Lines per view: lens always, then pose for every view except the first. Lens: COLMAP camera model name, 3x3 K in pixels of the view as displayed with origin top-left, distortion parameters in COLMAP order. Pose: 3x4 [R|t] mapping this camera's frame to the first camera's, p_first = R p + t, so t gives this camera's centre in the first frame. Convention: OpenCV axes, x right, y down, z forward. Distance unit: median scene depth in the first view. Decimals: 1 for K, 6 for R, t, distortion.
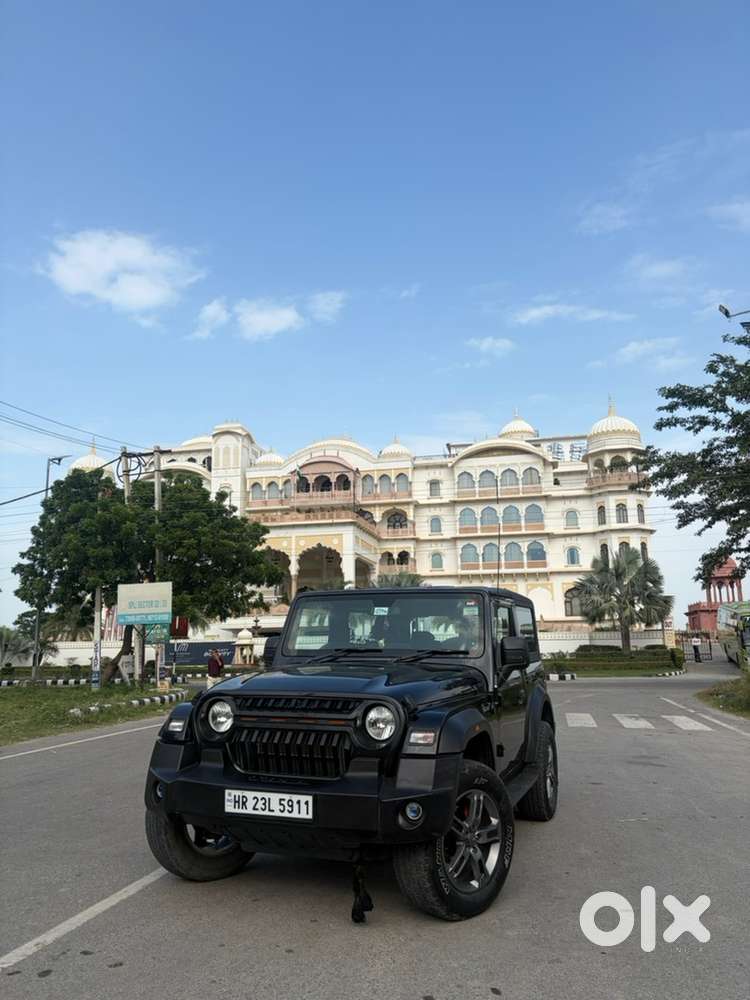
lens RADIAL K [[771.1, 0, 383.0], [0, 771.1, 505.0], [0, 0, 1]] dist [0.092879, -0.089227]
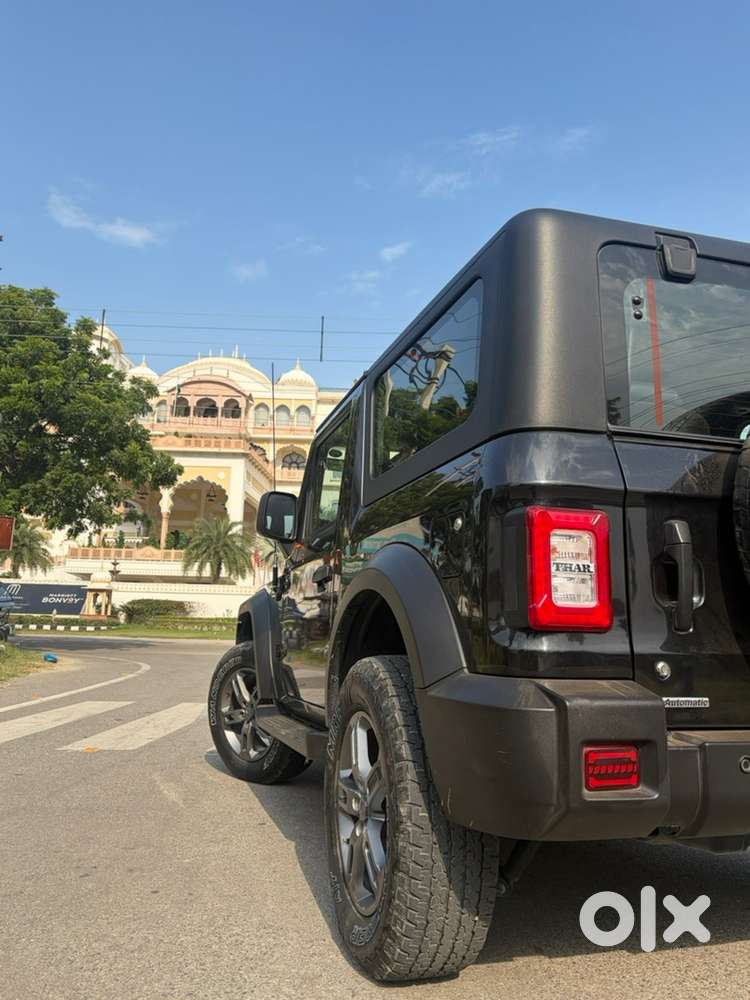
lens RADIAL K [[779.7, 0, 380.3], [0, 779.7, 501.7], [0, 0, 1]] dist [0.041498, -0.045730]
pose [[0.982663, 0.073205, 0.170337, -0.032057], [-0.079079, 0.996477, 0.027948, 0.035461], [-0.167690, -0.040934, 0.984990, 0.144979]]
